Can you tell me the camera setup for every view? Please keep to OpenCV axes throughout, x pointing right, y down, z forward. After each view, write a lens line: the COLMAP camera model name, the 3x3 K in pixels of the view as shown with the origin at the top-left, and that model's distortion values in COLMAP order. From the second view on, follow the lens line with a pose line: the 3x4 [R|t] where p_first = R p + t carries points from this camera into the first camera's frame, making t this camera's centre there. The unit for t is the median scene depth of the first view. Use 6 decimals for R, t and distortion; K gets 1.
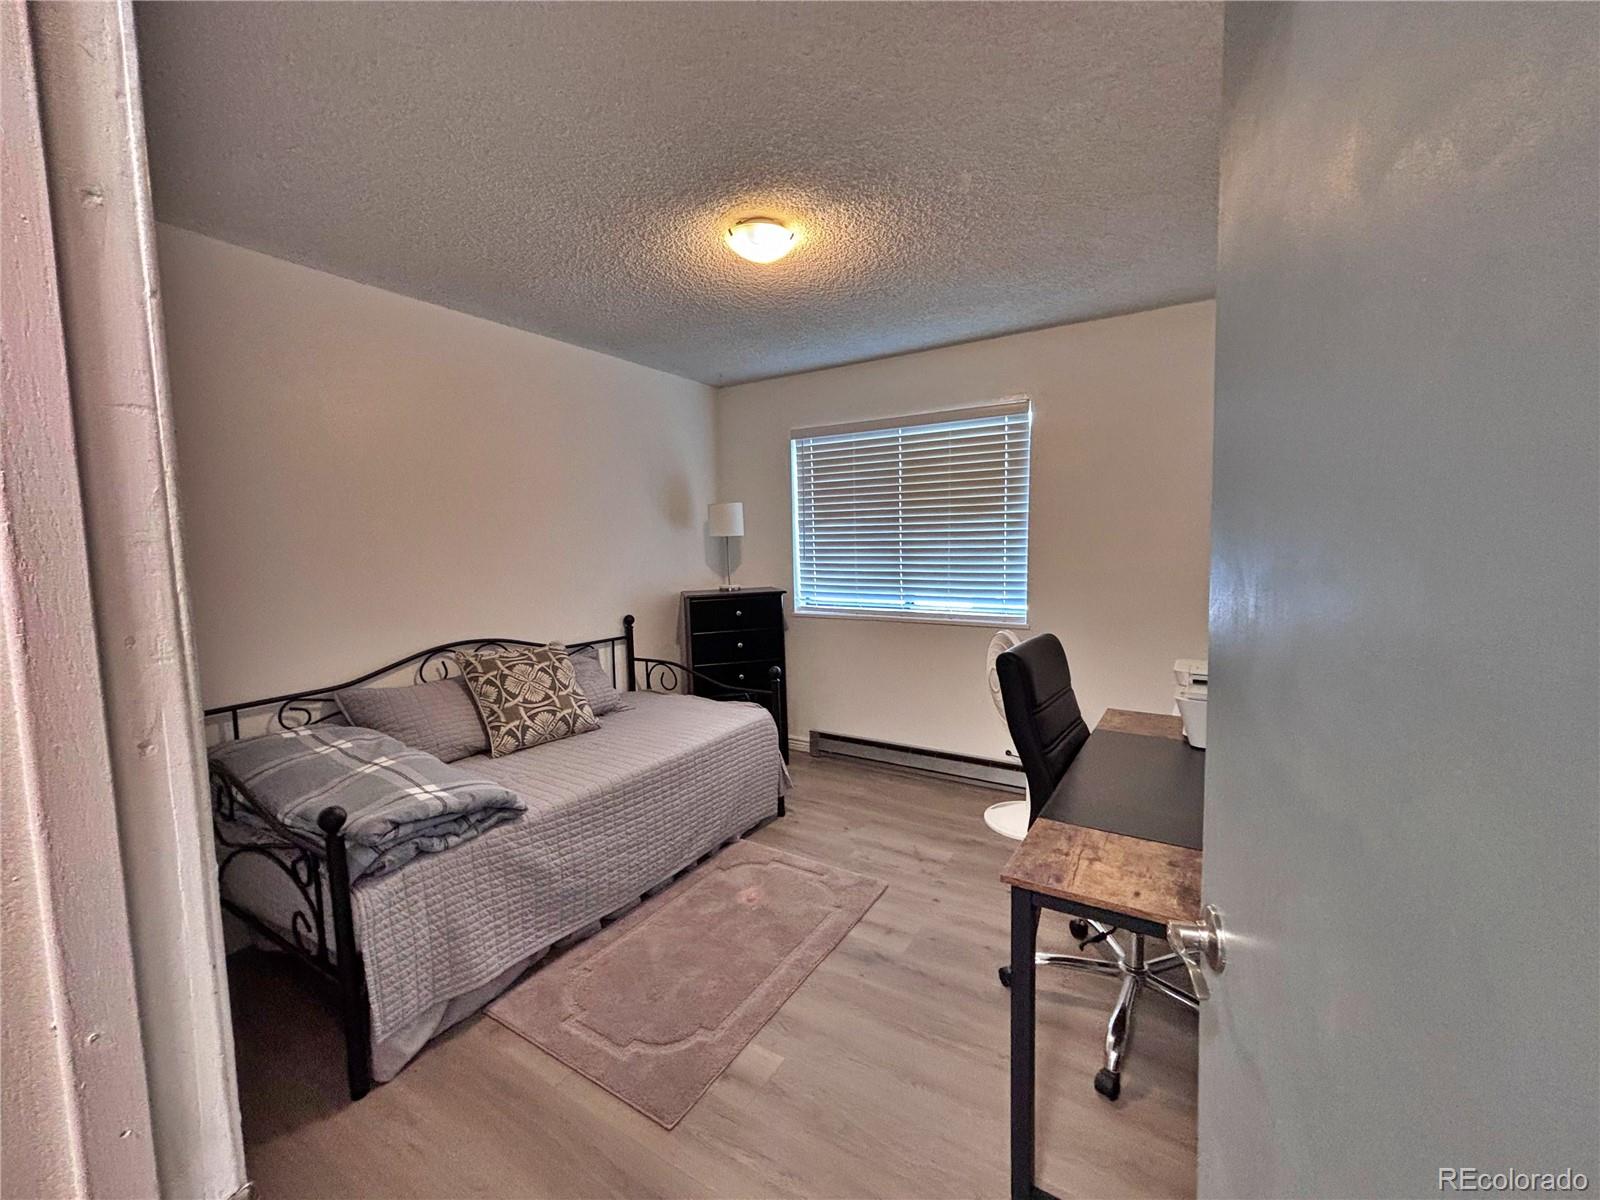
lens RADIAL K [[661.0, 0, 807.2], [0, 661.0, 596.5], [0, 0, 1]] dist [0.001723, 0.000417]
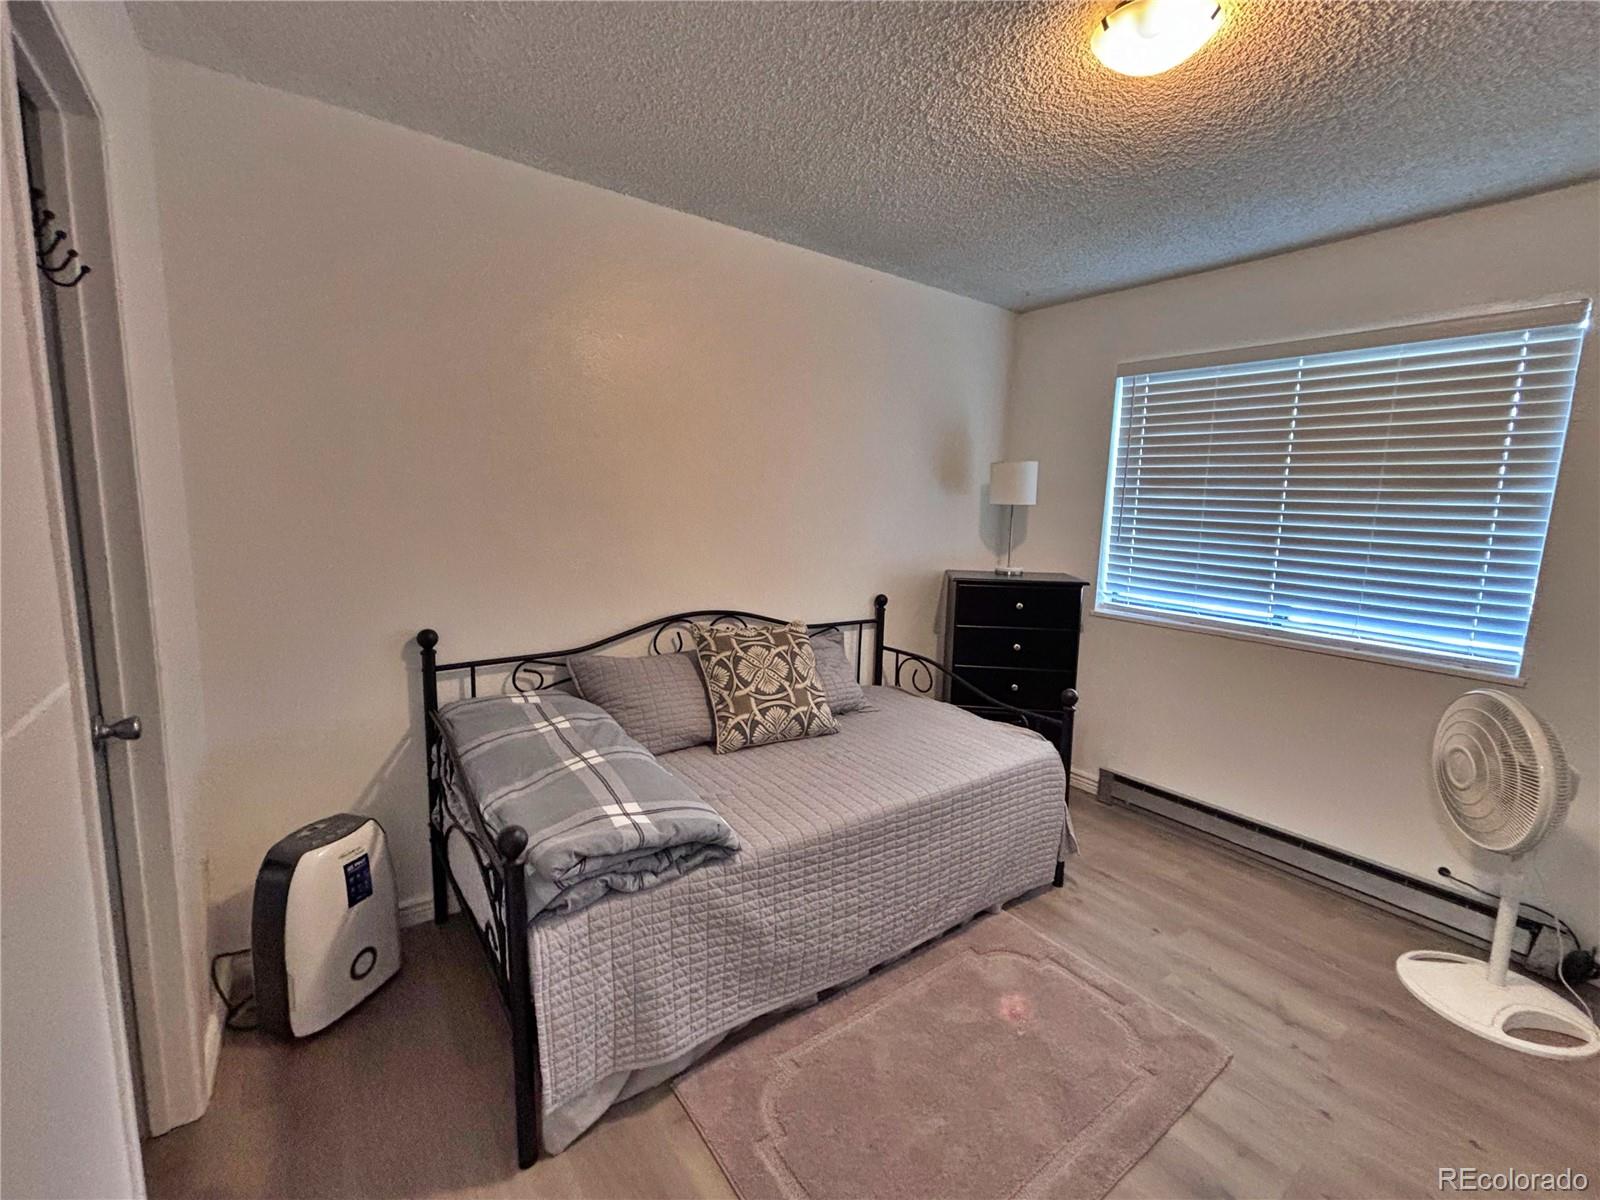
lens RADIAL K [[709.3, 0, 796.1], [0, 709.3, 597.5], [0, 0, 1]] dist [0.009714, -0.002731]
pose [[0.925269, 0.100597, -0.365728, -0.058328], [-0.082533, 0.994483, 0.064739, -0.022510], [0.370222, -0.029717, 0.928468, 0.173460]]
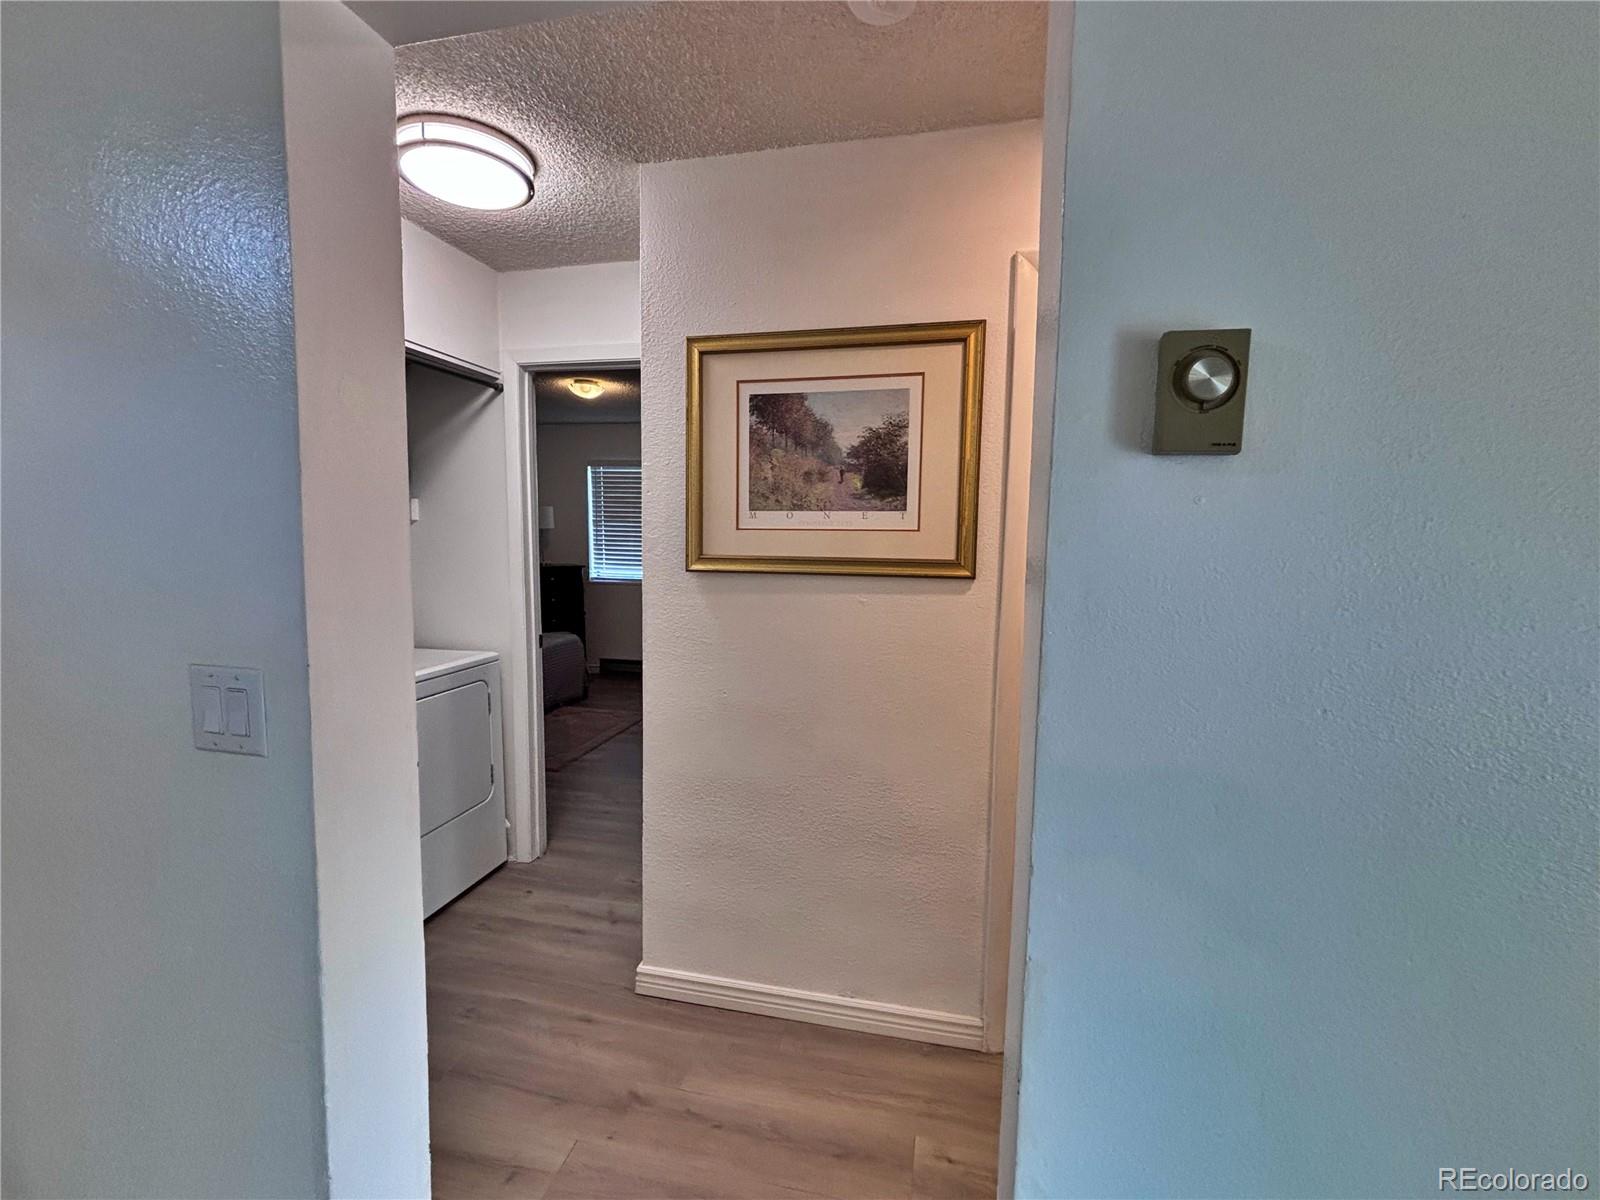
lens RADIAL K [[661.0, 0, 799.4], [0, 661.0, 600.8], [0, 0, 1]] dist [0.001723, 0.000417]
pose [[0.947255, -0.000251, 0.320481, -0.071468], [-0.003606, 0.999928, 0.011442, 0.074682], [-0.320461, -0.011994, 0.947186, -0.849288]]
